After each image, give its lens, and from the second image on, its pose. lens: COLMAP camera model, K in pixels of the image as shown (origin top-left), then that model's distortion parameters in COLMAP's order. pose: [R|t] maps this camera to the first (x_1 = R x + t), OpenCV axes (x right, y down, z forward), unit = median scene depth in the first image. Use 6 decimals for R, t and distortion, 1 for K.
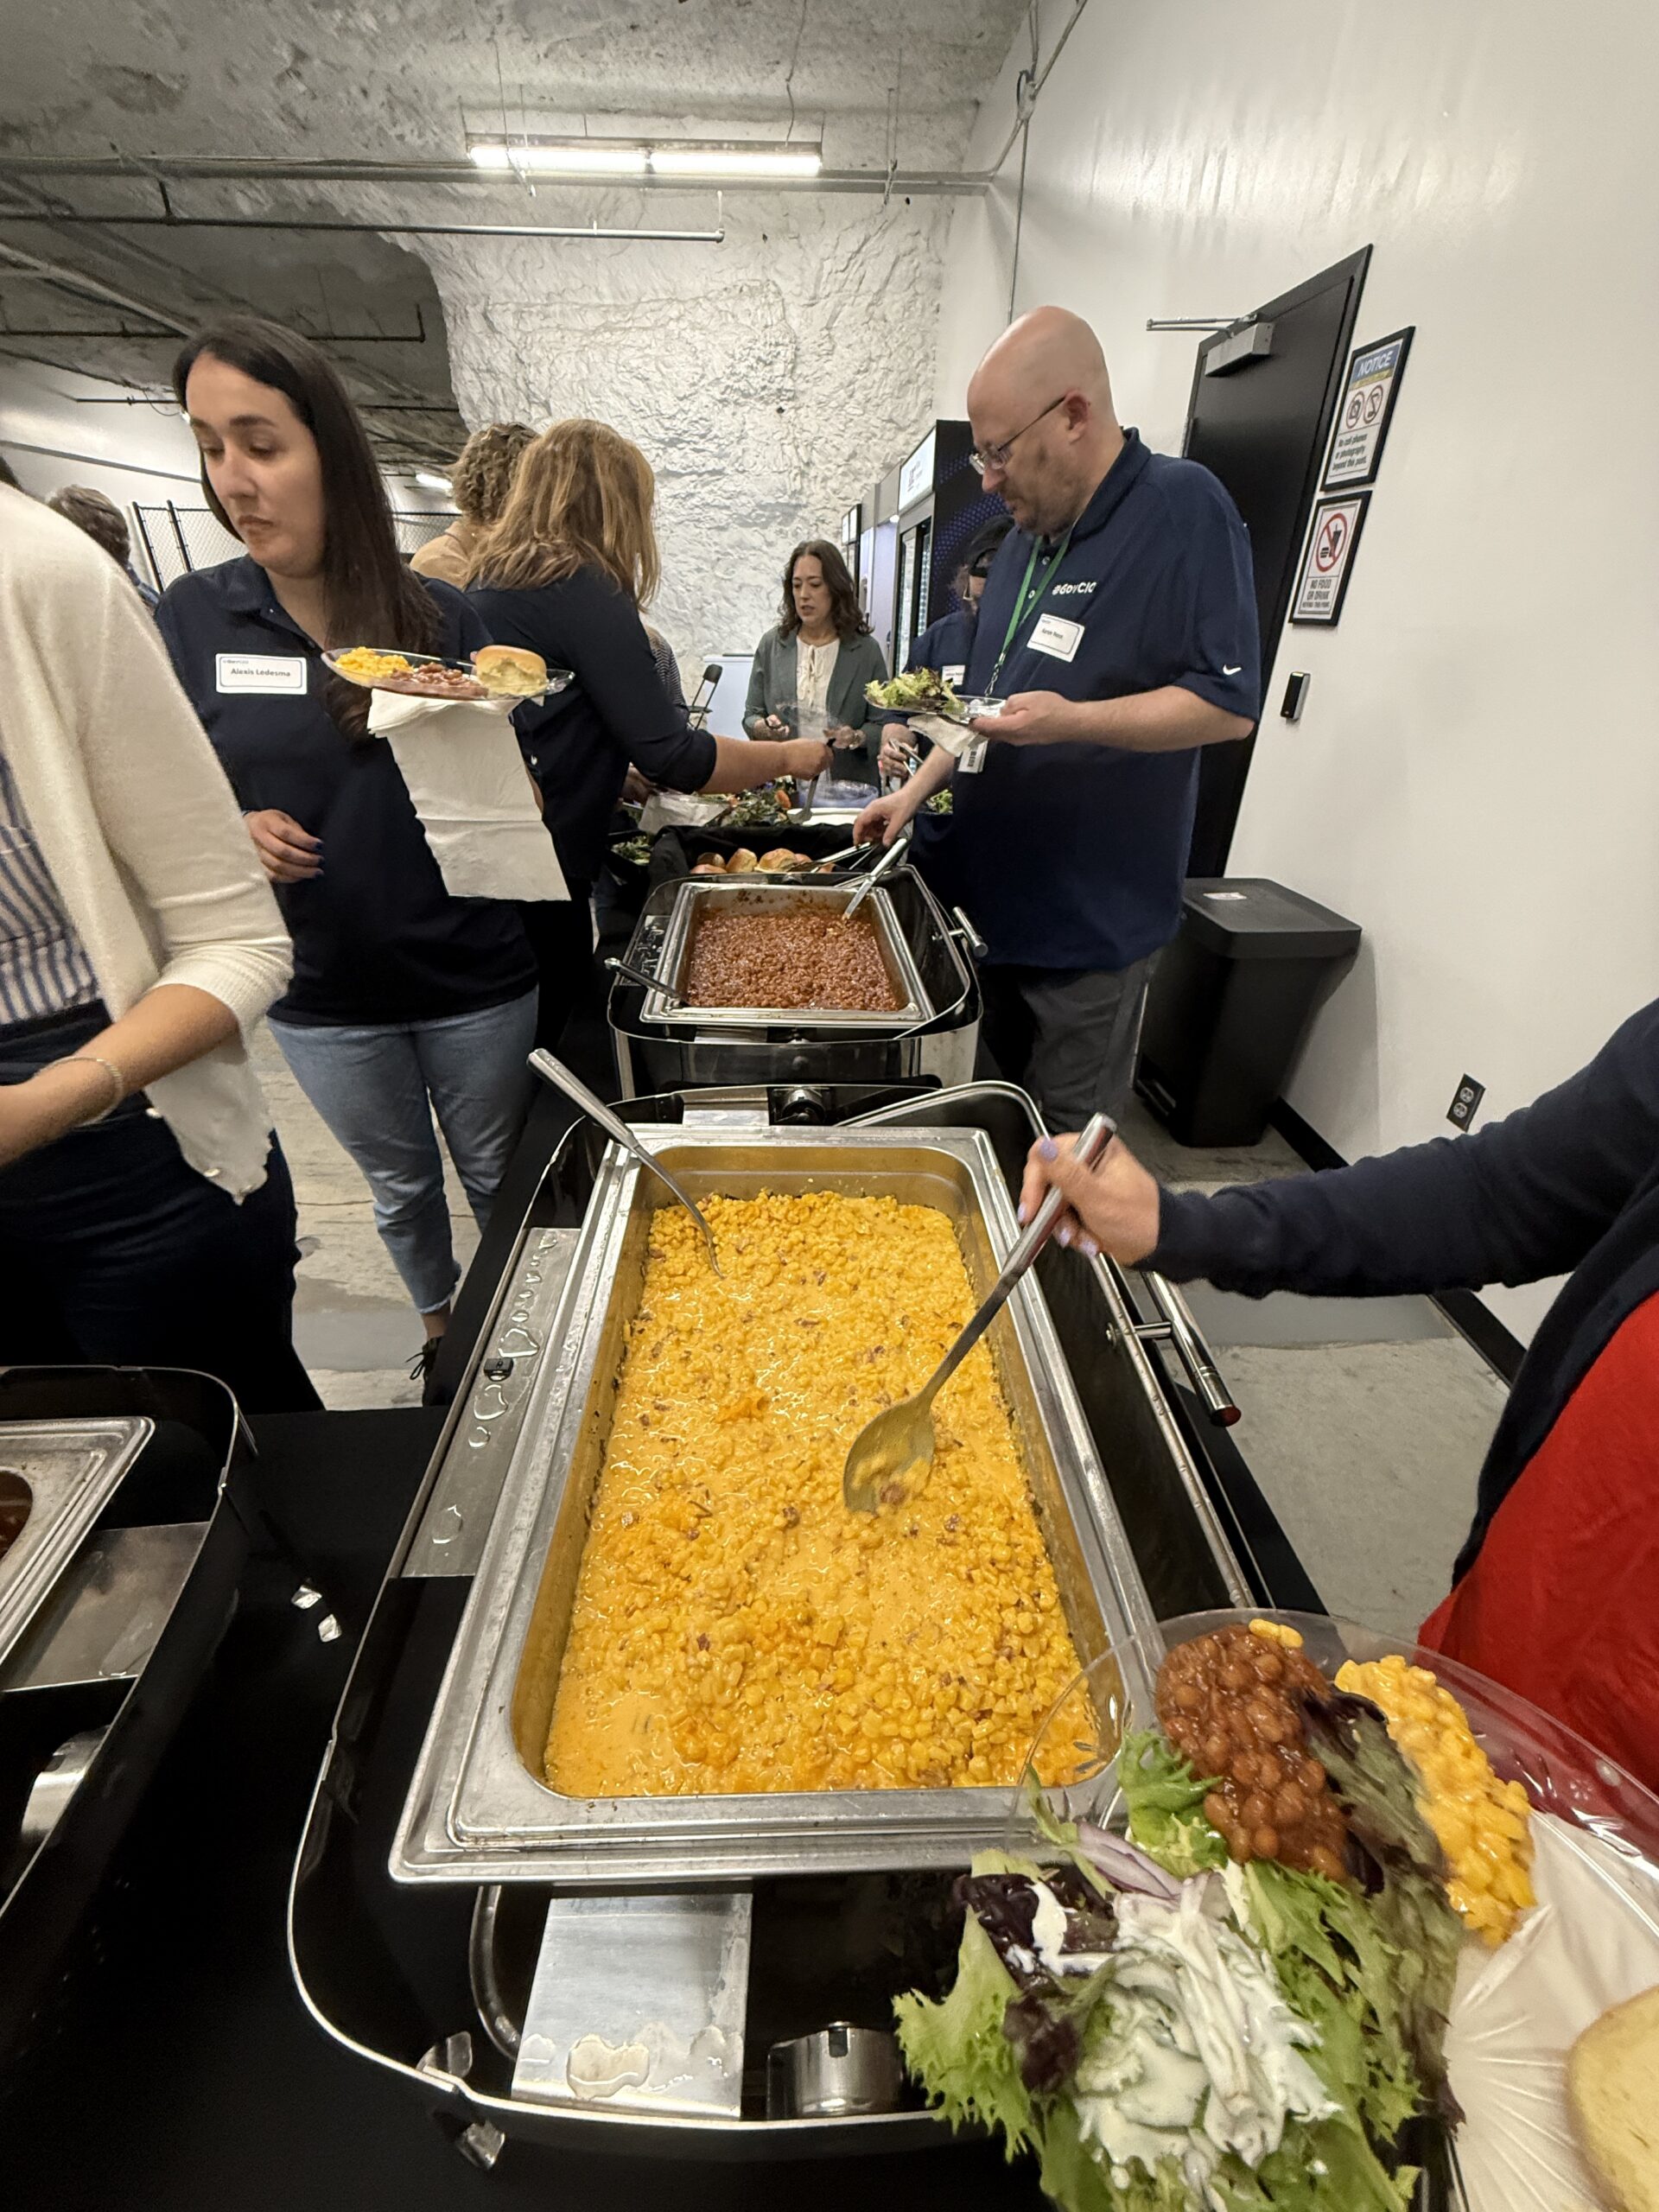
lens RADIAL K [[877.7, 0, 829.5], [0, 877.7, 1106.0], [0, 0, 1]] dist [0.000103, -0.000348]
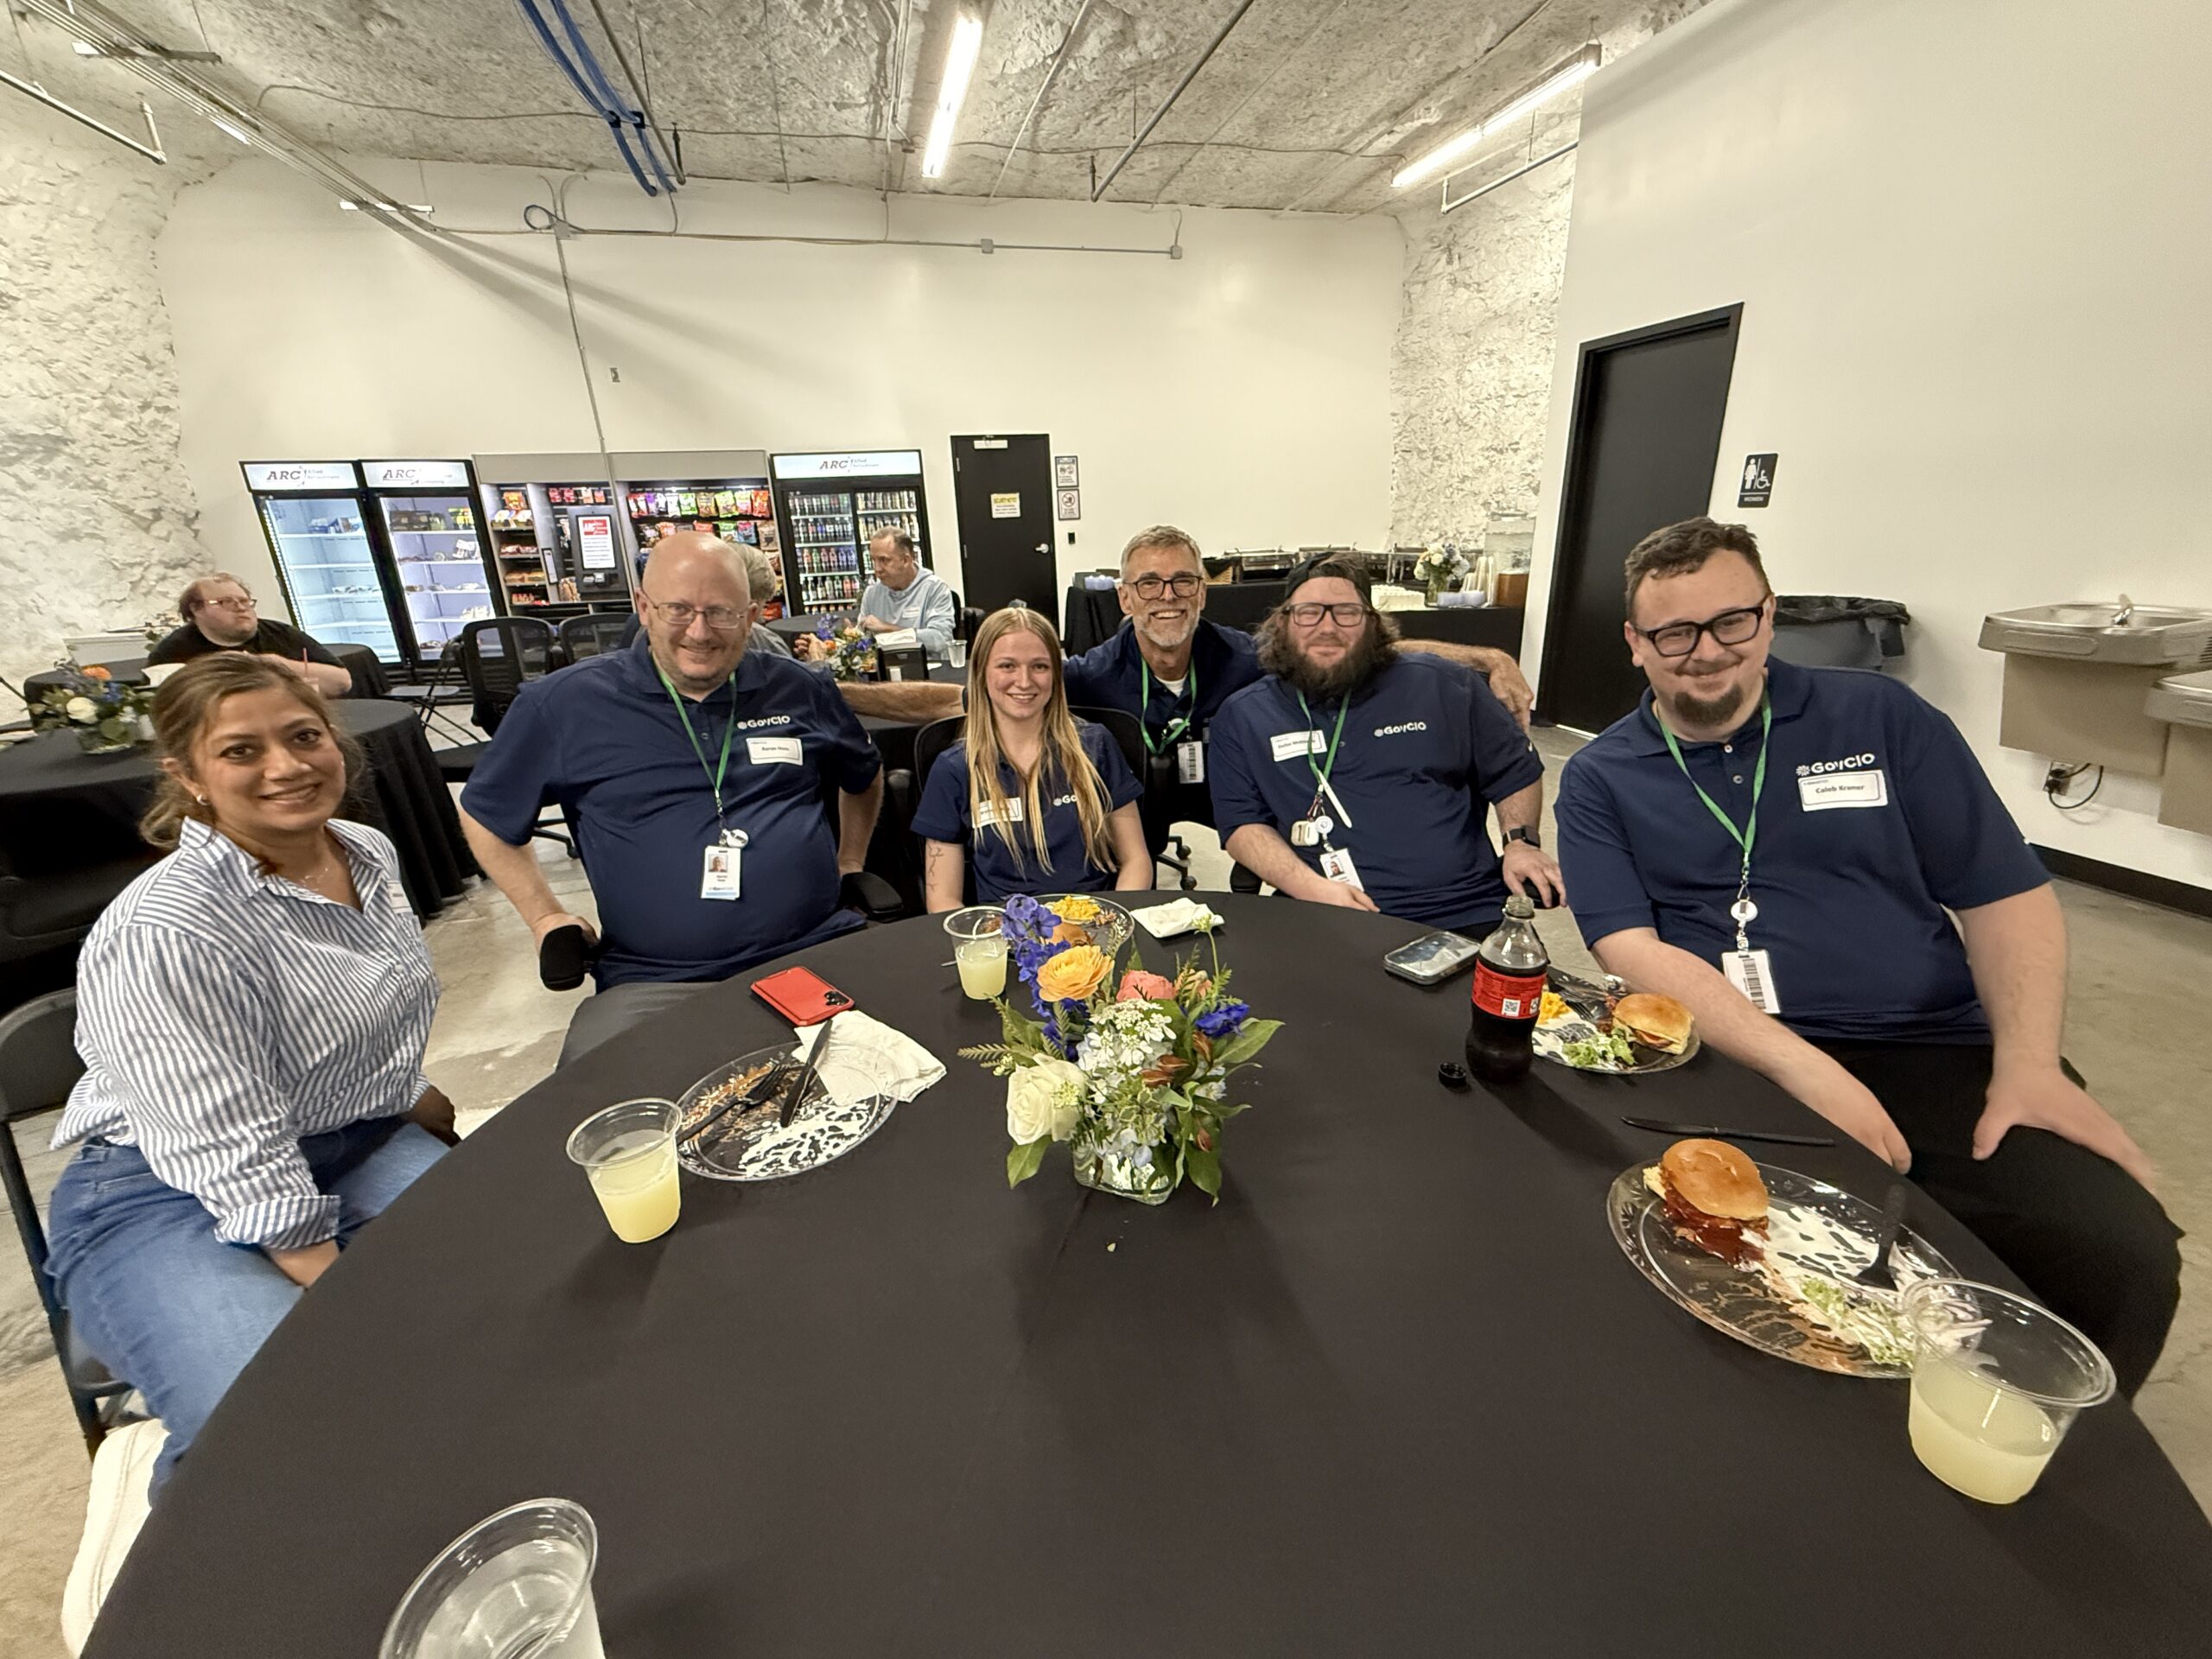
lens RADIAL K [[905.2, 0, 1105.1], [0, 905.2, 834.5], [0, 0, 1]] dist [-0.000598, 0.000064]
pose [[-0.203547, -0.326903, 0.922878, -1.054032], [0.520905, 0.761966, 0.384794, -0.287230], [-0.828992, 0.559055, 0.015189, 0.477944]]
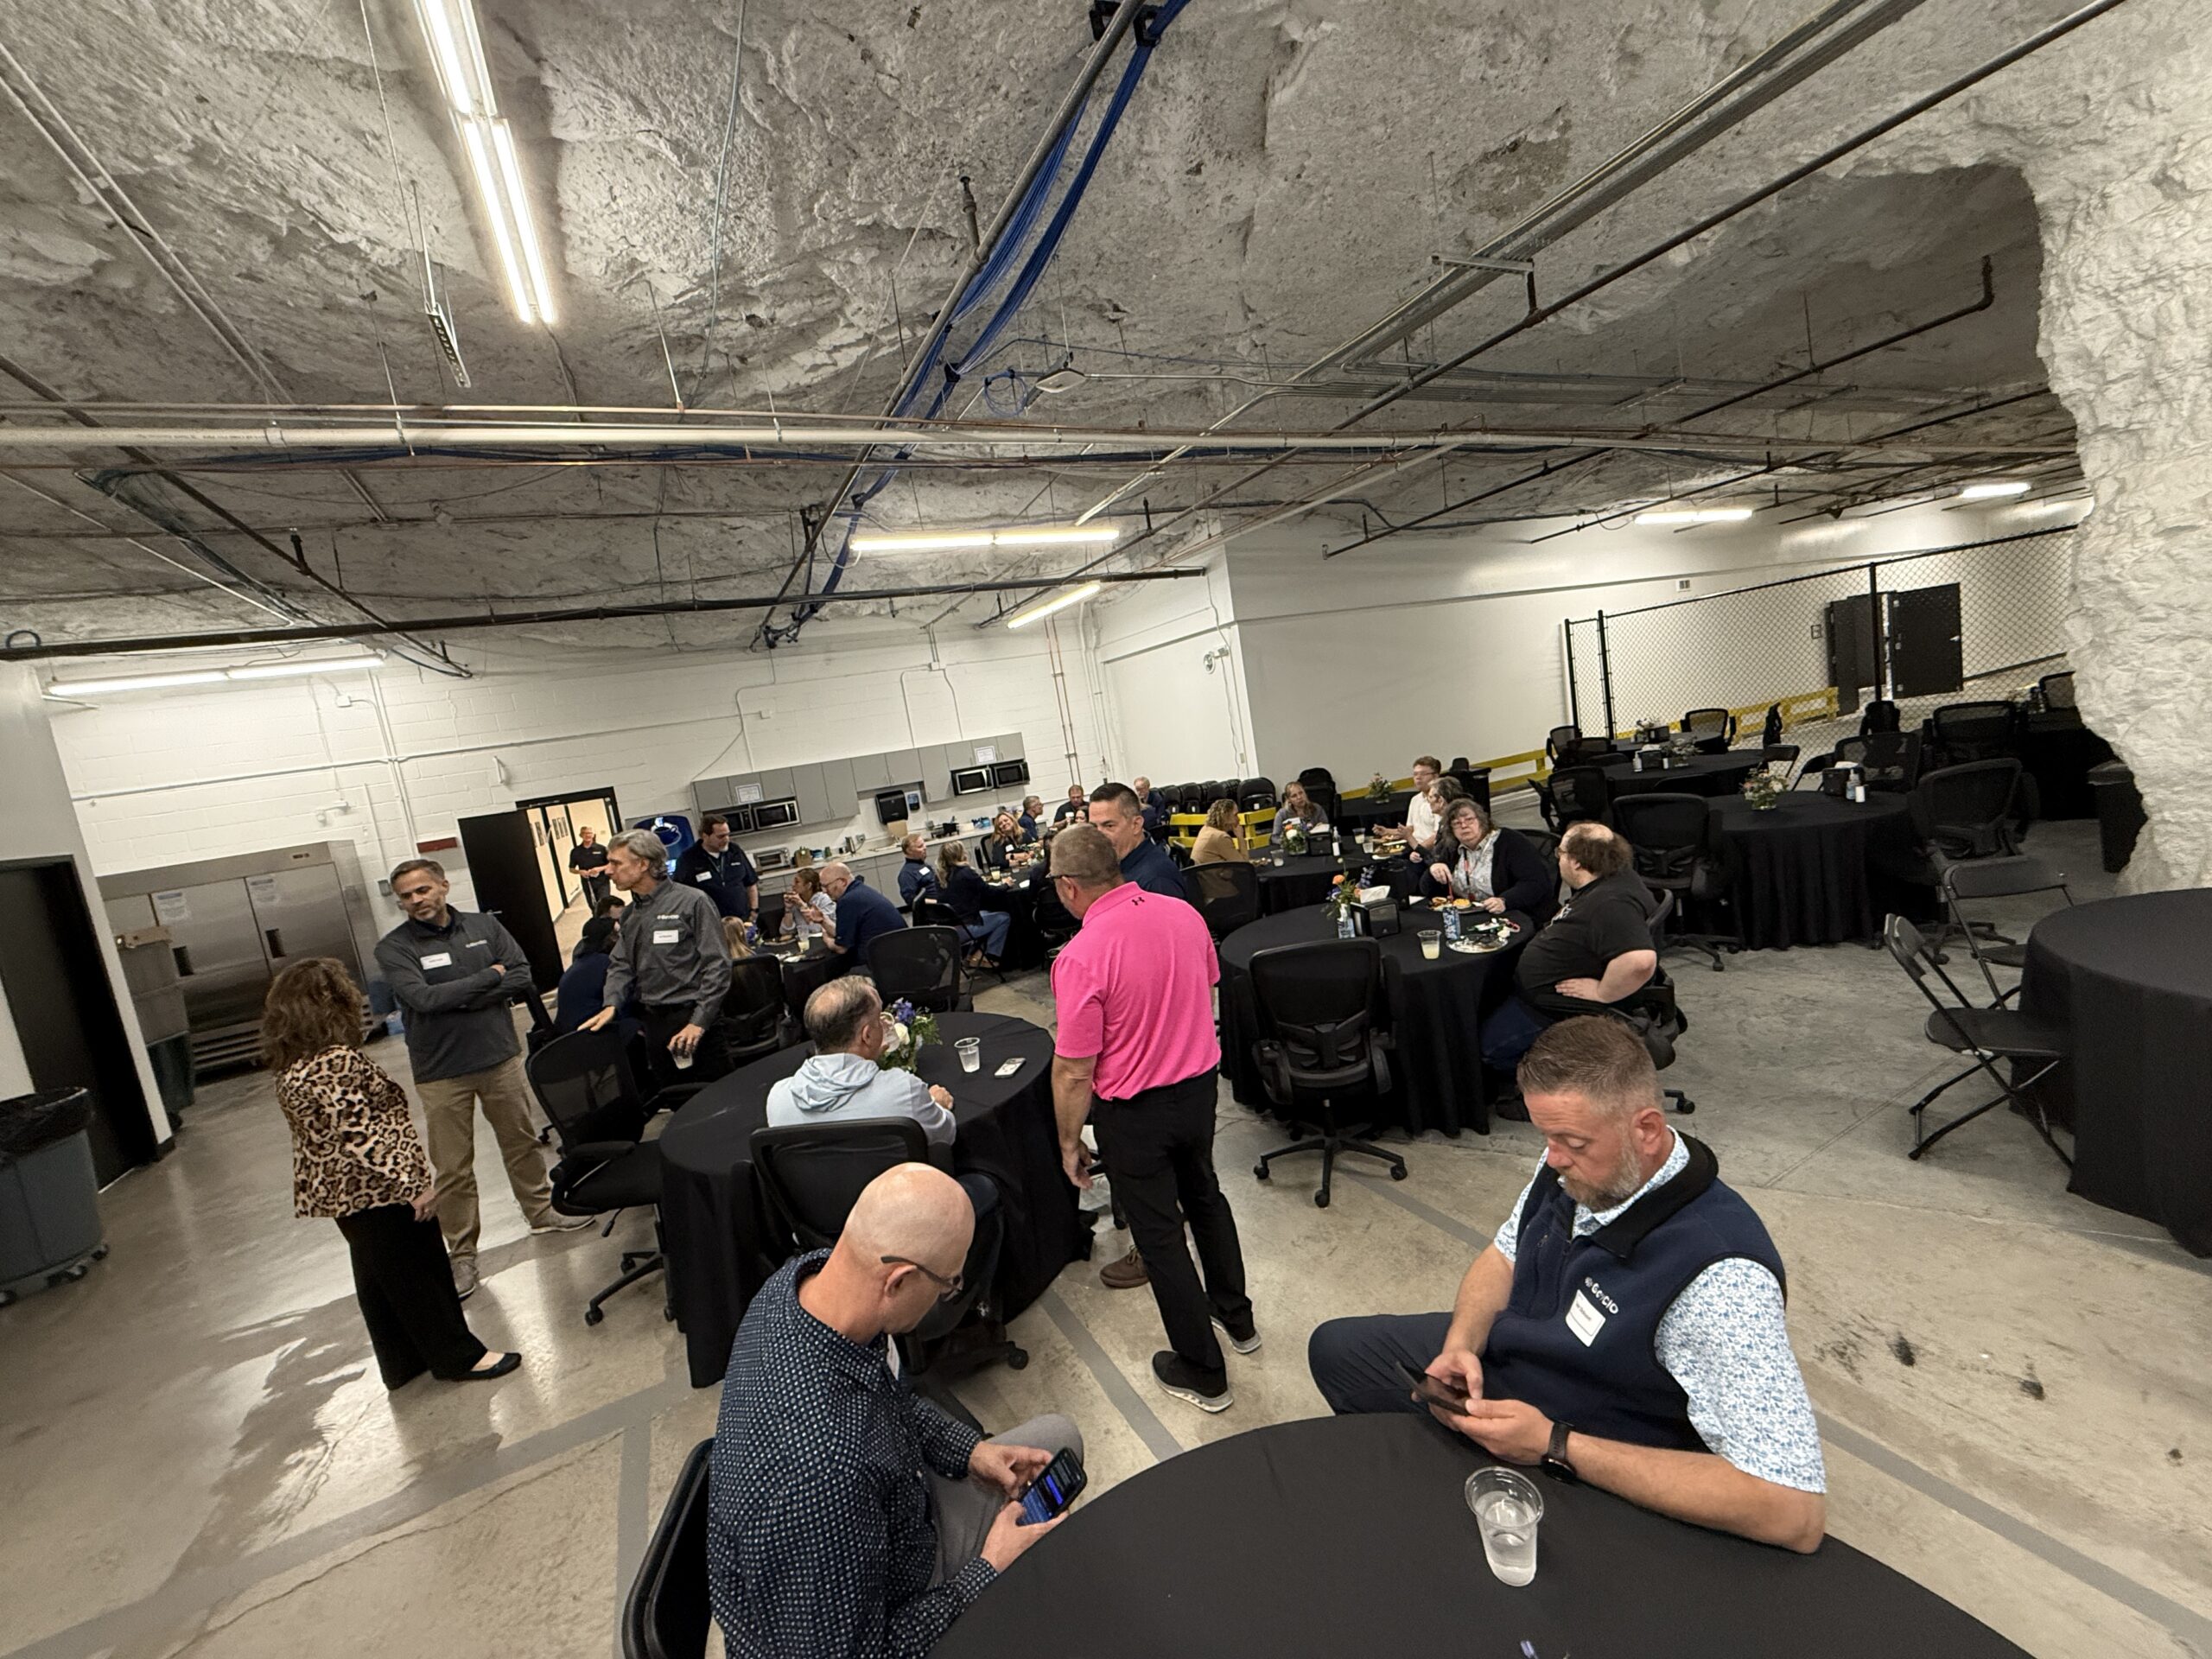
lens RADIAL K [[877.7, 0, 1106.0], [0, 877.7, 829.5], [0, 0, 1]] dist [0.000103, -0.000348]
pose [[0.402911, 0.026036, -0.914869, -0.175680], [-0.312472, 0.943447, -0.110764, -0.331662], [0.860247, 0.330499, 0.388260, 0.432019]]
